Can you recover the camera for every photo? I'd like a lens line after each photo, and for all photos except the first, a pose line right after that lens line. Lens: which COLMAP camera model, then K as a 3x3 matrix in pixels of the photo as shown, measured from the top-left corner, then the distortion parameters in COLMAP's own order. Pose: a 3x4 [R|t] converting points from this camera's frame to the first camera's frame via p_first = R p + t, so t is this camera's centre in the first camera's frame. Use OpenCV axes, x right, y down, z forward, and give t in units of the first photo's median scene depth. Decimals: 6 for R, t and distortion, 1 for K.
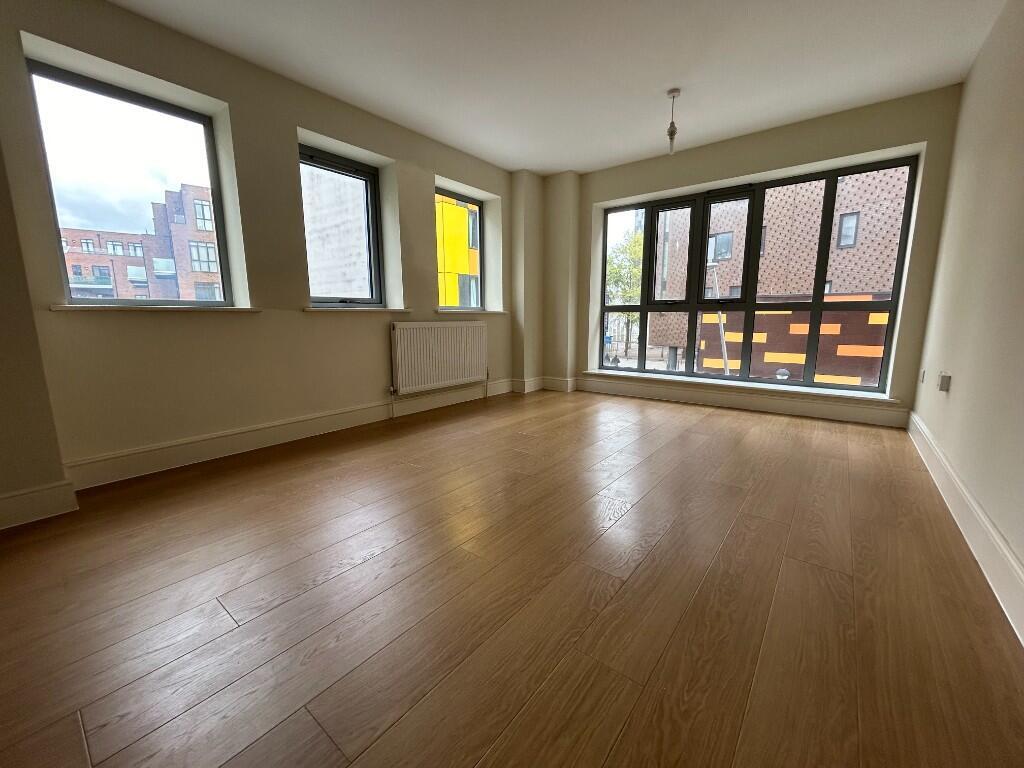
lens RADIAL K [[411.8, 0, 512.0], [0, 411.8, 384.0], [0, 0, 1]] dist [-0.001138, -0.000165]
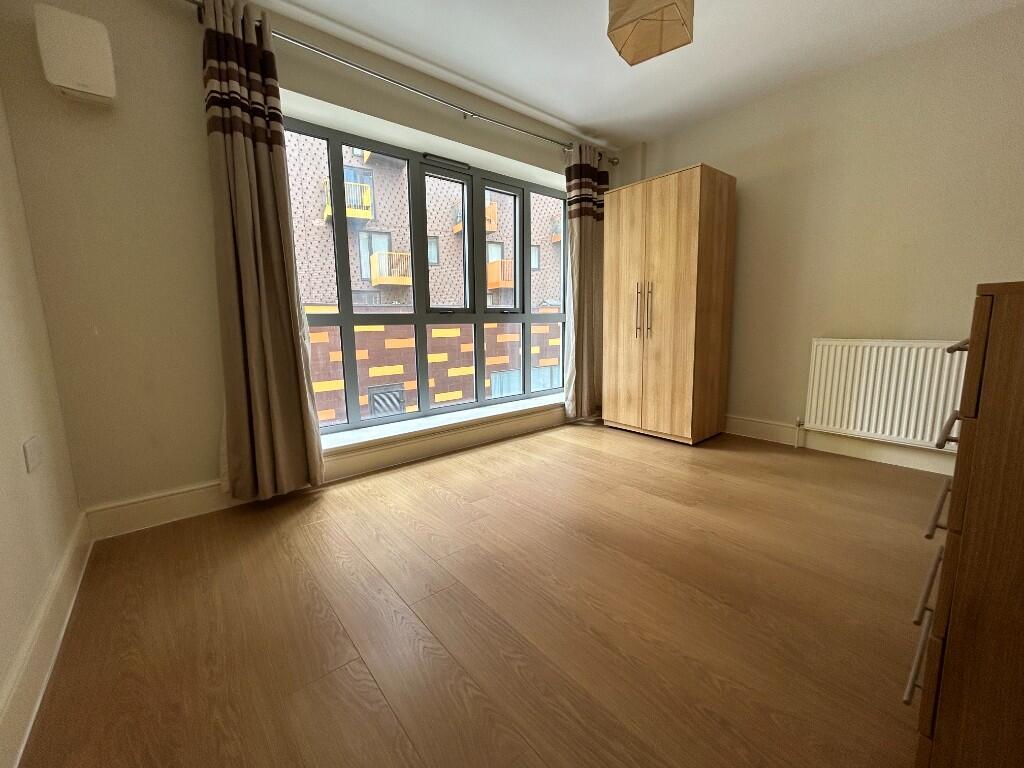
lens RADIAL K [[411.8, 0, 512.0], [0, 411.8, 384.0], [0, 0, 1]] dist [-0.001138, -0.000165]
pose [[0.201481, -0.145939, 0.968559, -0.312188], [0.185281, 0.976664, 0.108617, -0.135428], [-0.961809, 0.157571, 0.223819, 0.775453]]
